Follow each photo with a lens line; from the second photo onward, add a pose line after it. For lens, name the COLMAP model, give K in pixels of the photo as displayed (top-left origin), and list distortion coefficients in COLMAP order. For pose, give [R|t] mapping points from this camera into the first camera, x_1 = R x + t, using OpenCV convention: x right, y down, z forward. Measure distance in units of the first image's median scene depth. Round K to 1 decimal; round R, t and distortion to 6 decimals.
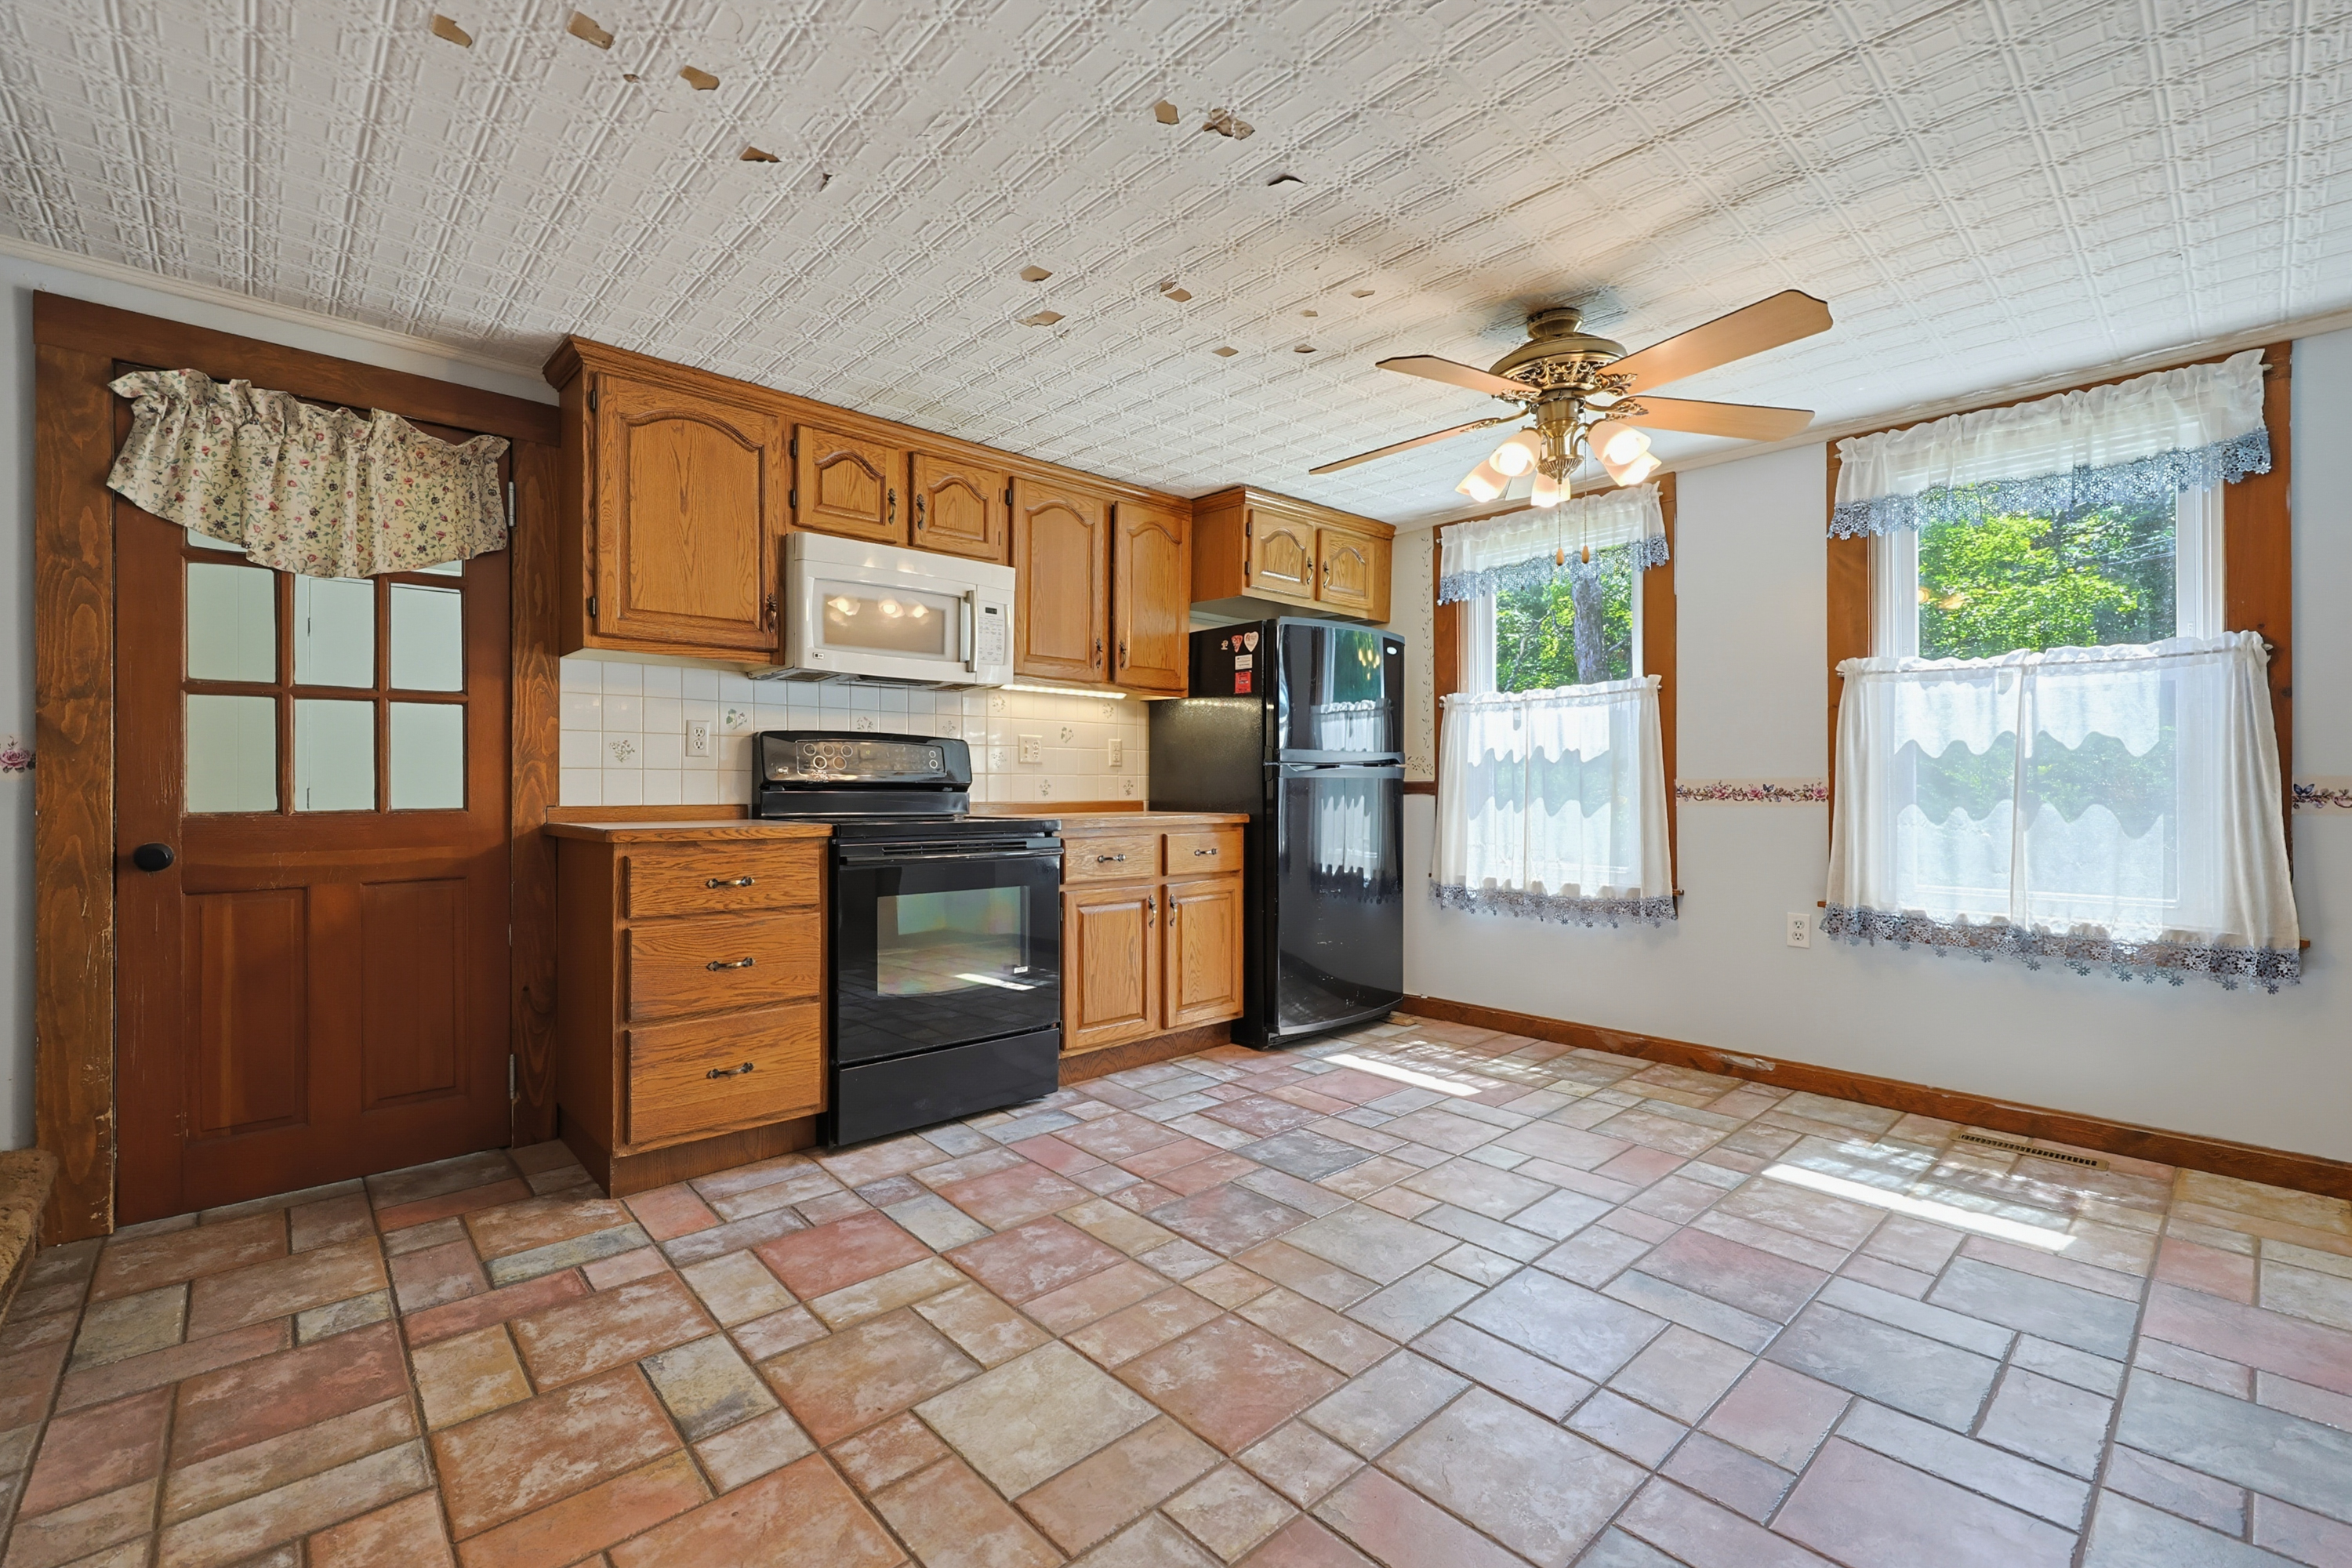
lens RADIAL K [[1021.0, 0, 1190.5], [0, 1021.0, 777.4], [0, 0, 1]] dist [-0.000208, 0.000766]
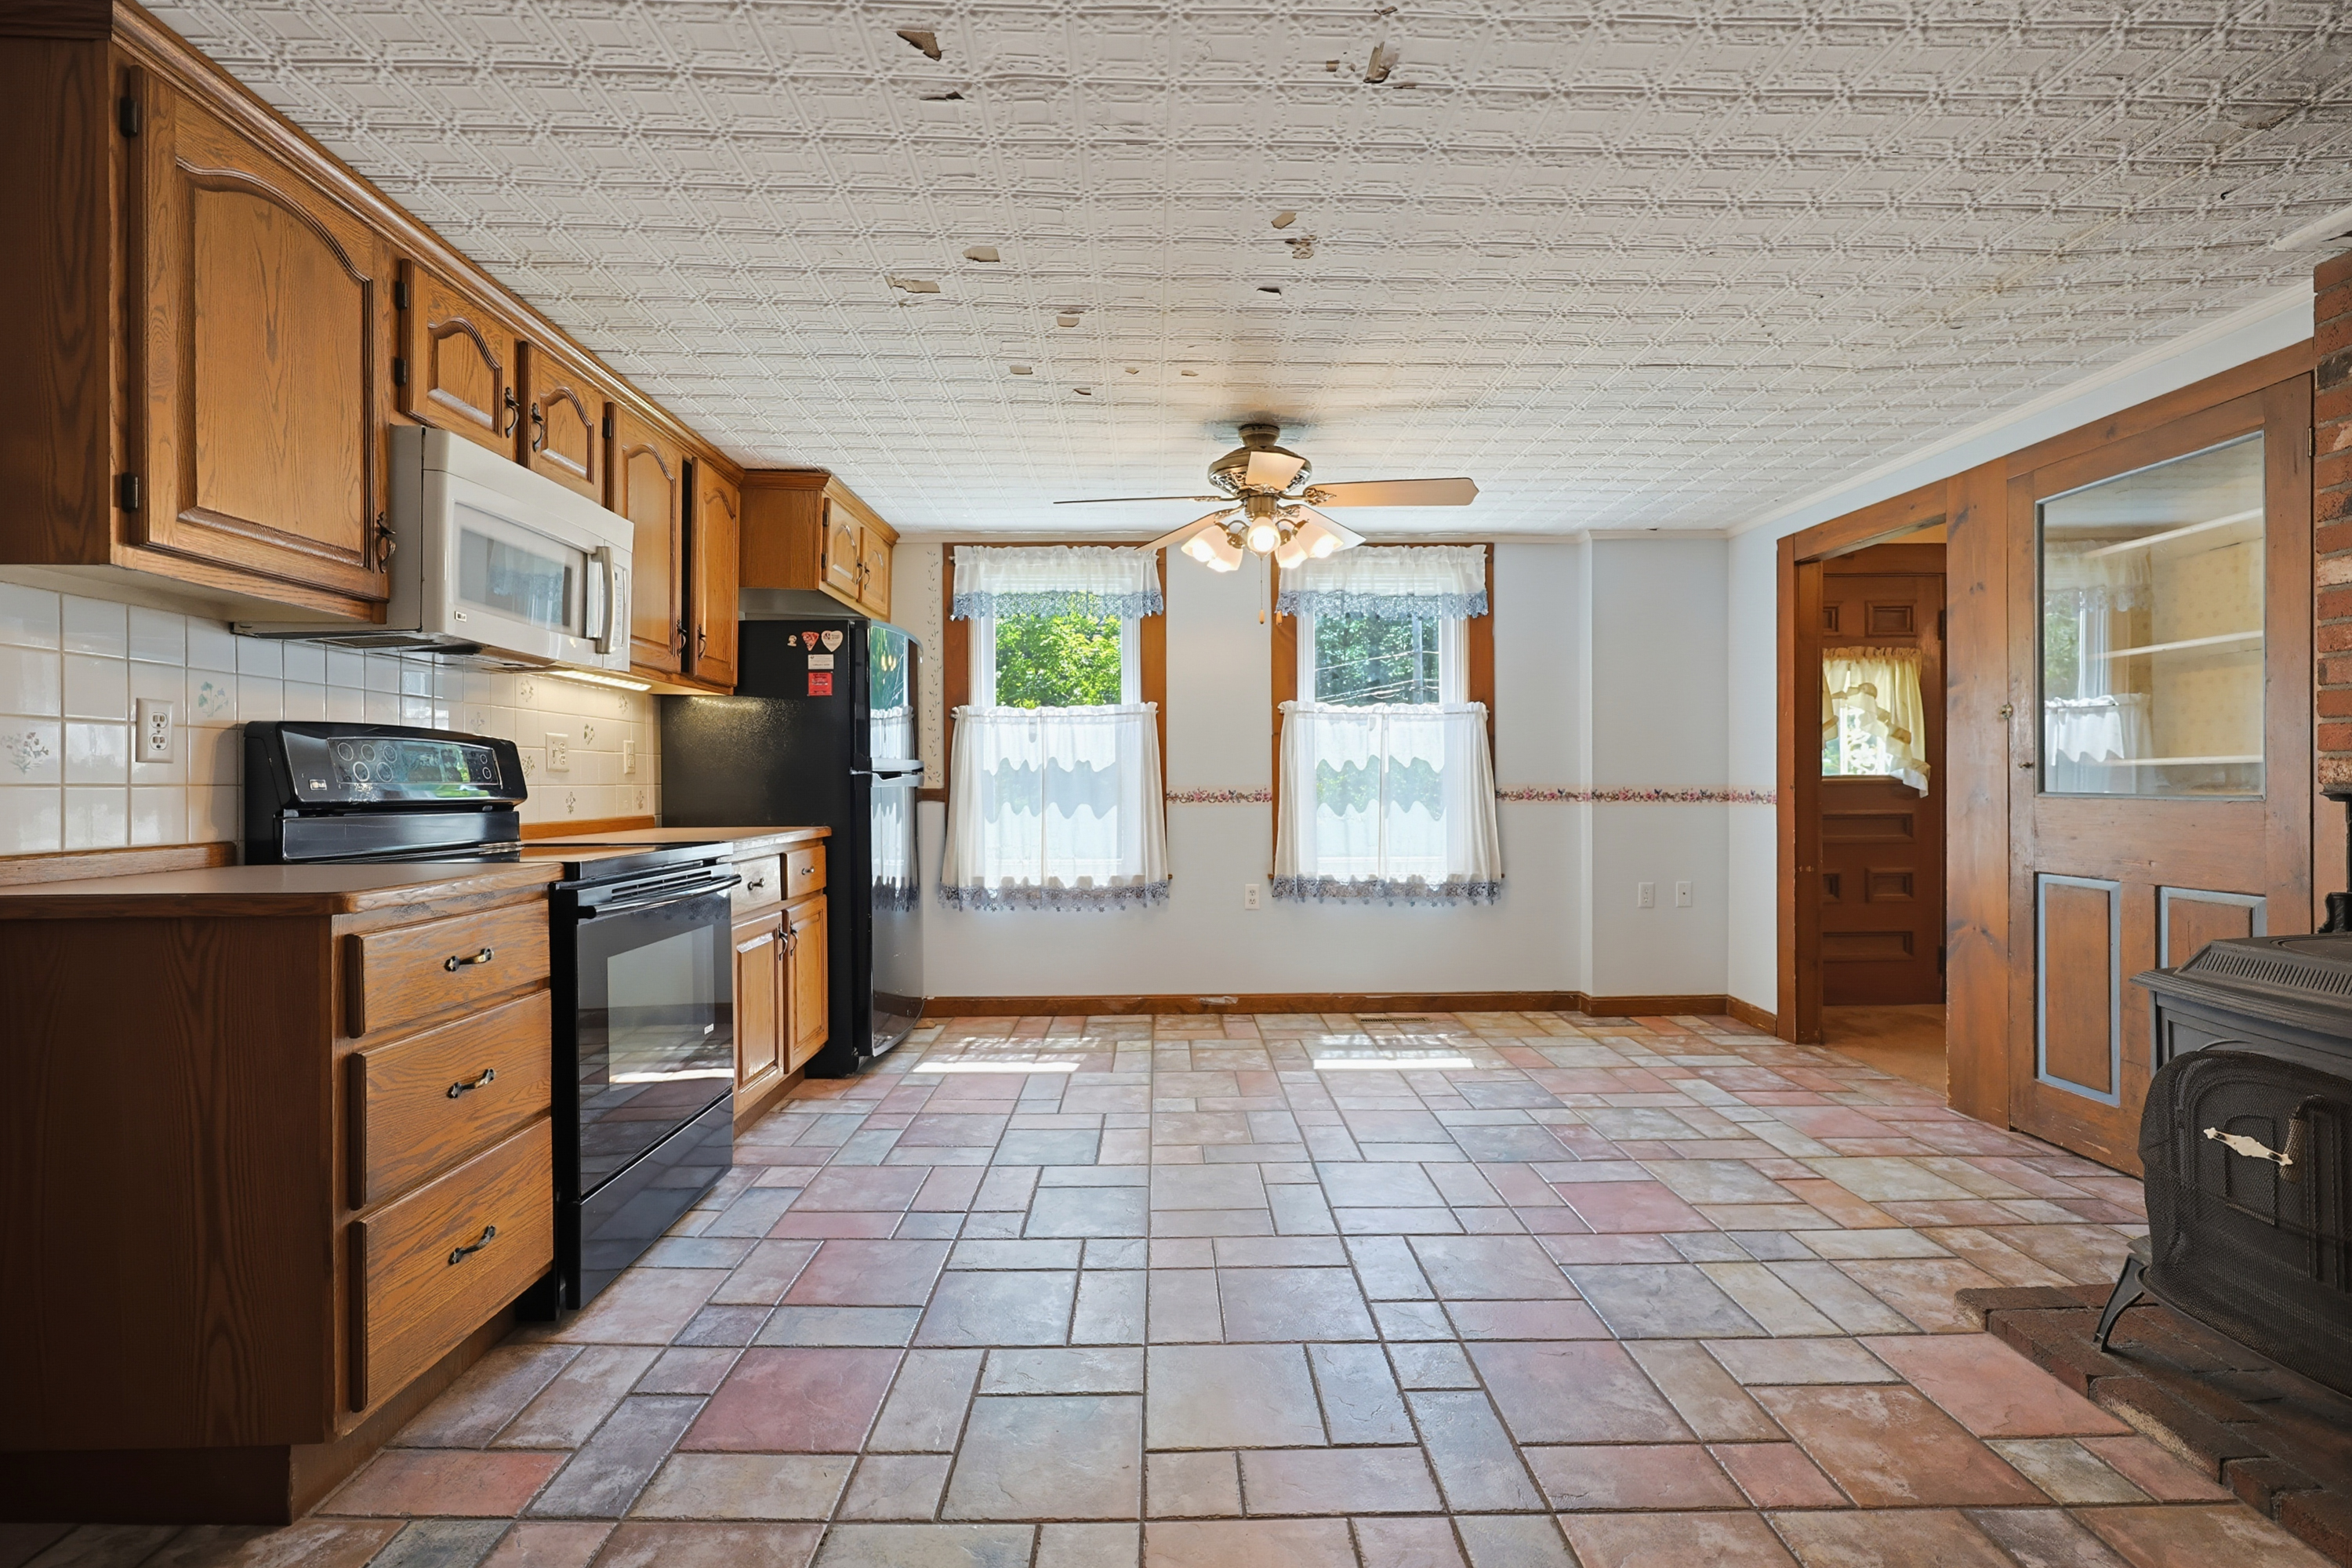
lens RADIAL K [[1021.0, 0, 1195.4], [0, 1021.0, 776.8], [0, 0, 1]] dist [-0.000208, 0.000766]
pose [[0.654819, -0.000475, 0.755785, -0.497970], [-0.000423, 0.999999, 0.000995, -0.012222], [-0.755785, -0.000971, 0.654819, 0.167067]]
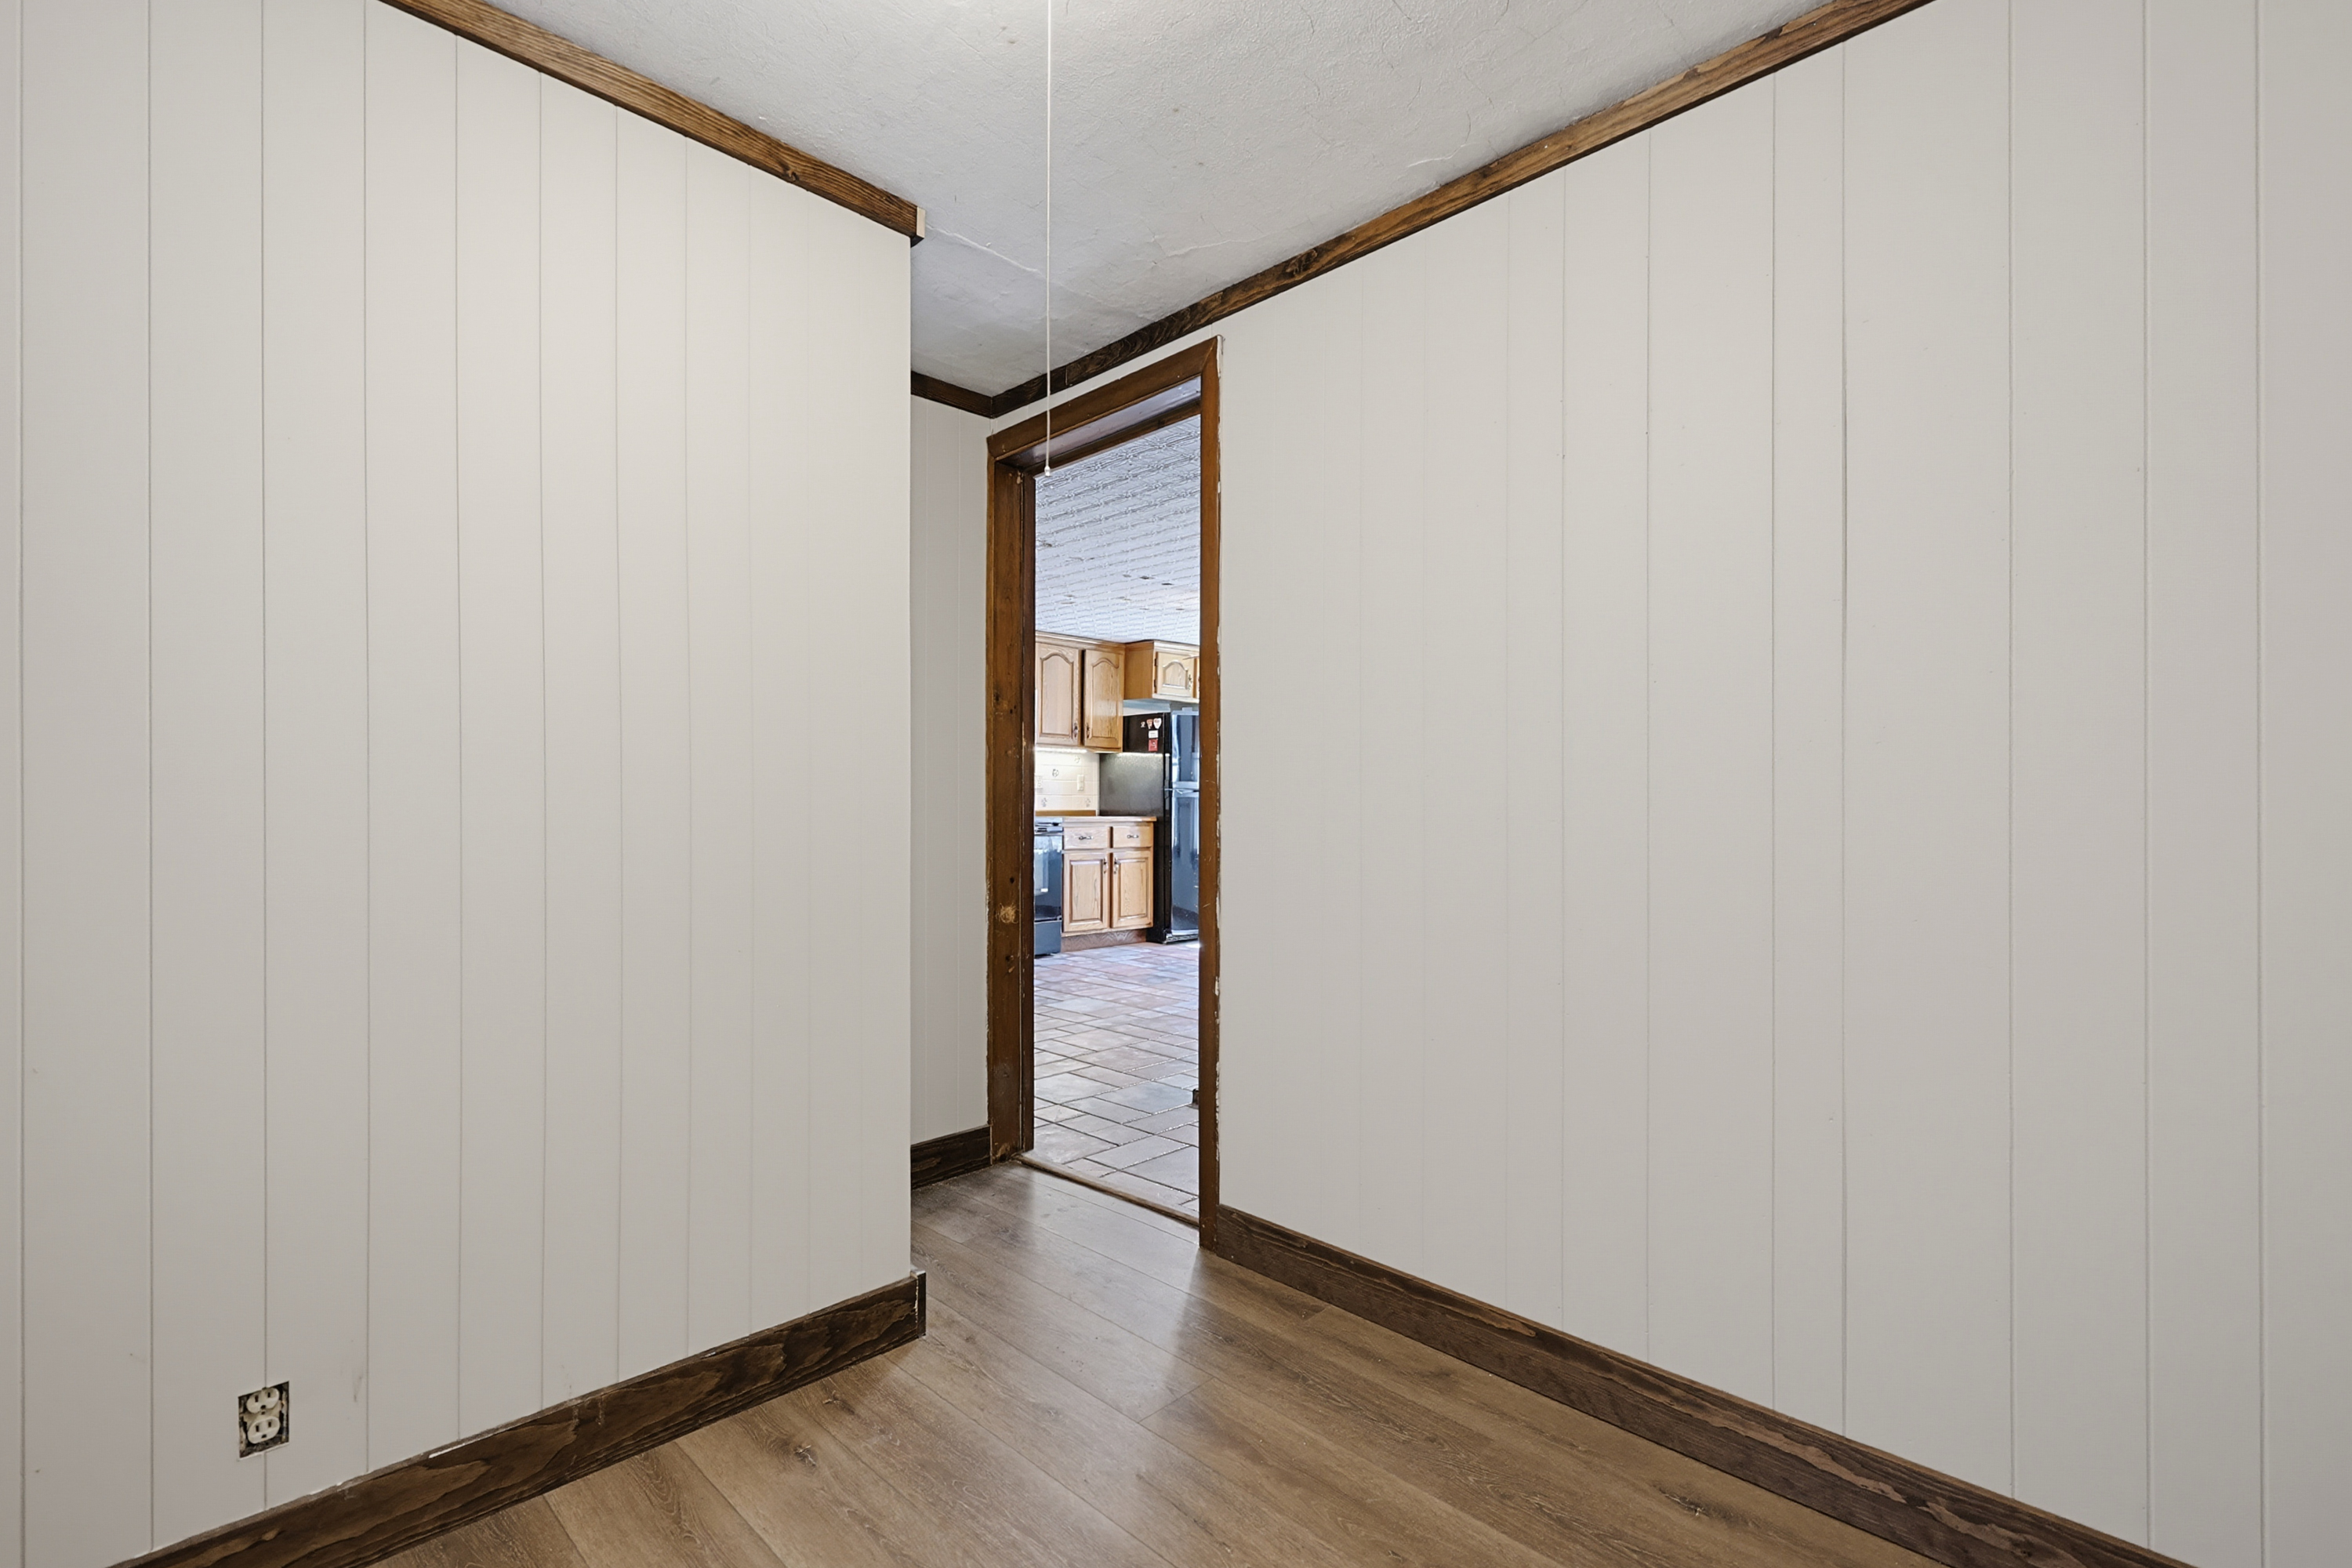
lens RADIAL K [[1021.0, 0, 1166.4], [0, 1021.0, 794.4], [0, 0, 1]] dist [-0.000208, 0.000766]
pose [[0.997990, 0.003163, 0.063292, -0.047909], [-0.003085, 0.999994, -0.001332, -0.002481], [-0.063296, 0.001134, 0.997994, -0.990225]]
